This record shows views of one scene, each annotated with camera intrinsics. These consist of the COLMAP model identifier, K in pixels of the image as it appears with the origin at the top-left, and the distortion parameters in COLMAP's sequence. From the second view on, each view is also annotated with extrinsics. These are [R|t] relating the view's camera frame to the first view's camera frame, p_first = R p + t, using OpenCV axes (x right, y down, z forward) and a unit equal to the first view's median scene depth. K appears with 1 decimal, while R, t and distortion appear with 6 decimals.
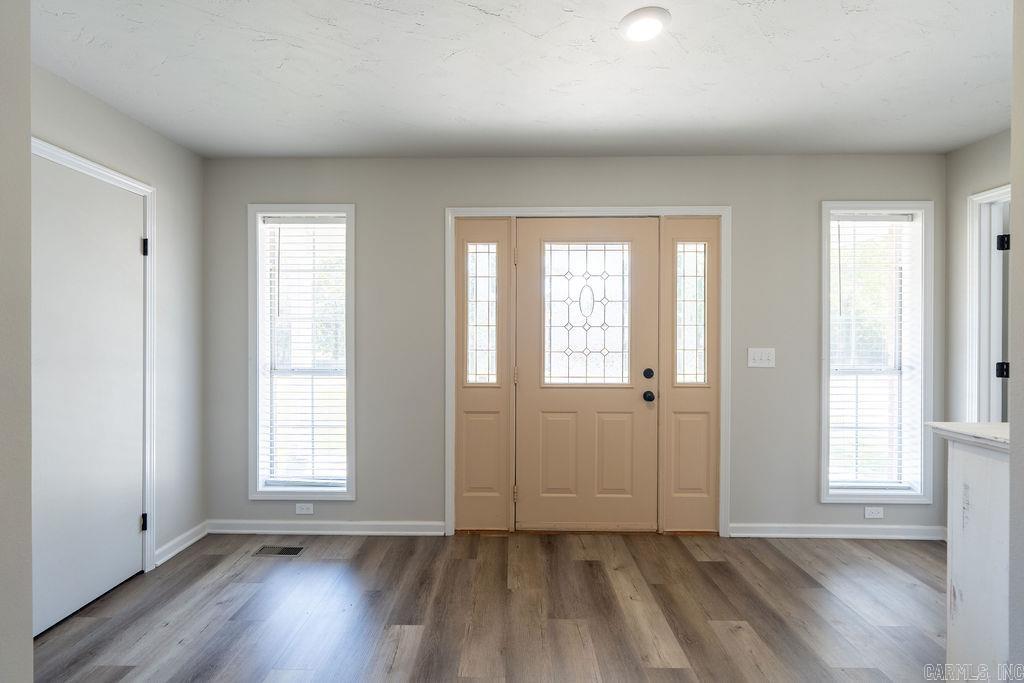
lens RADIAL K [[459.2, 0, 510.0], [0, 459.2, 337.9], [0, 0, 1]] dist [-0.008074, 0.003602]
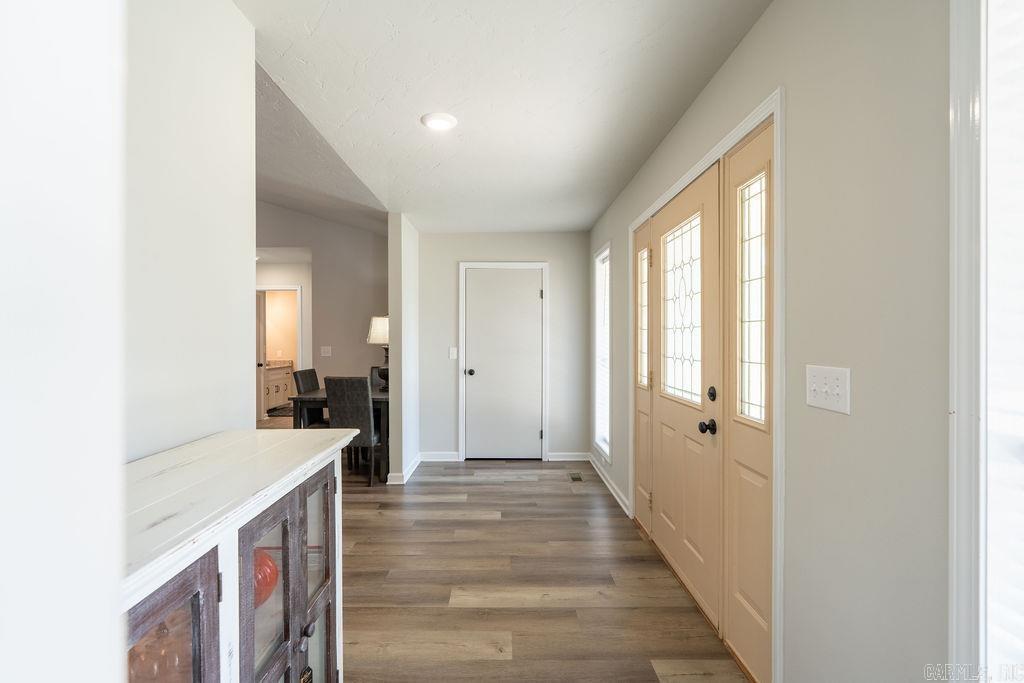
lens RADIAL K [[459.2, 0, 509.3], [0, 459.2, 344.8], [0, 0, 1]] dist [-0.008074, 0.003602]
pose [[0.030585, 0.009538, -0.999487, 1.140428], [-0.007938, 0.999925, 0.009299, -0.000080], [0.999501, 0.007649, 0.030658, 0.784461]]
